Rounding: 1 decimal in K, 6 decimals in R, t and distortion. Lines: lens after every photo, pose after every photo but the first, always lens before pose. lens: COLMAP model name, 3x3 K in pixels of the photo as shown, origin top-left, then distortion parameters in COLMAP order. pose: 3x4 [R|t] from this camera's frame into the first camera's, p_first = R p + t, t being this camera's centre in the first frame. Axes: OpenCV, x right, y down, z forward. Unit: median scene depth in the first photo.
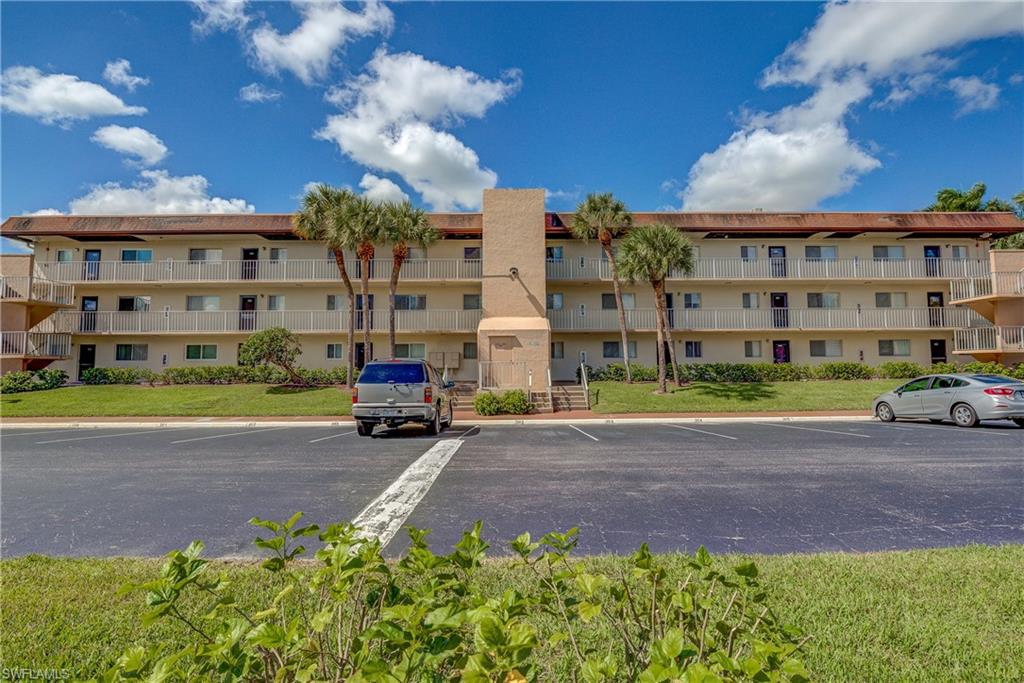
lens RADIAL K [[461.2, 0, 517.4], [0, 461.2, 340.2], [0, 0, 1]] dist [-0.009924, 0.000264]
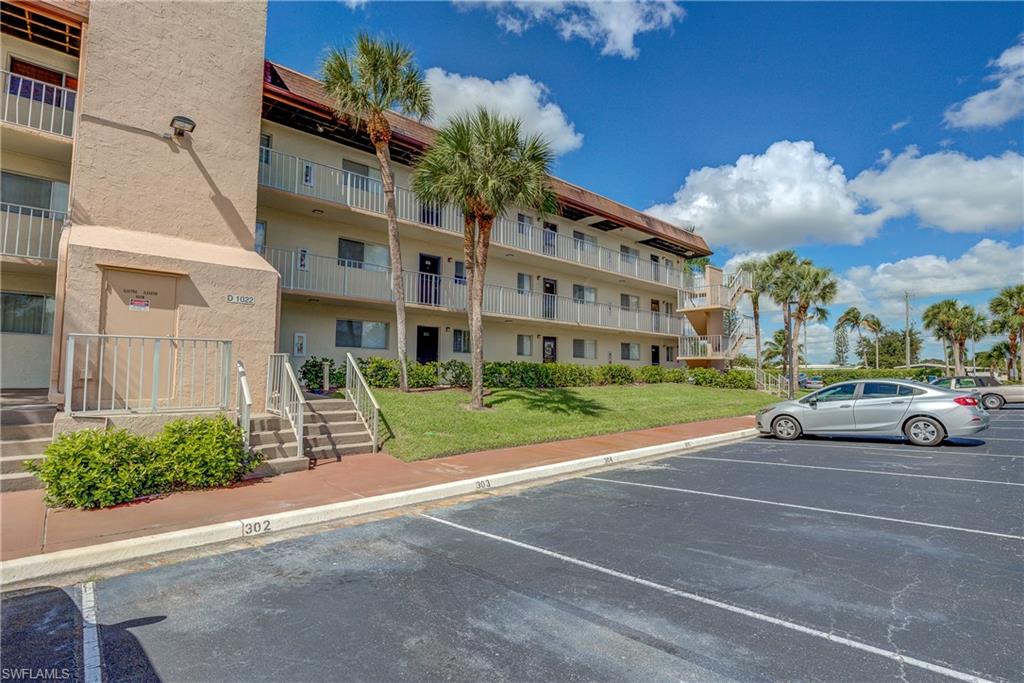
lens RADIAL K [[484.3, 0, 512.0], [0, 484.3, 341.5], [0, 0, 1]] dist [-0.014824, -0.000355]
pose [[0.738558, 0.056756, 0.671796, -0.066764], [-0.057306, 0.998129, -0.021325, 0.035802], [-0.671750, -0.022748, 0.740429, 0.463952]]
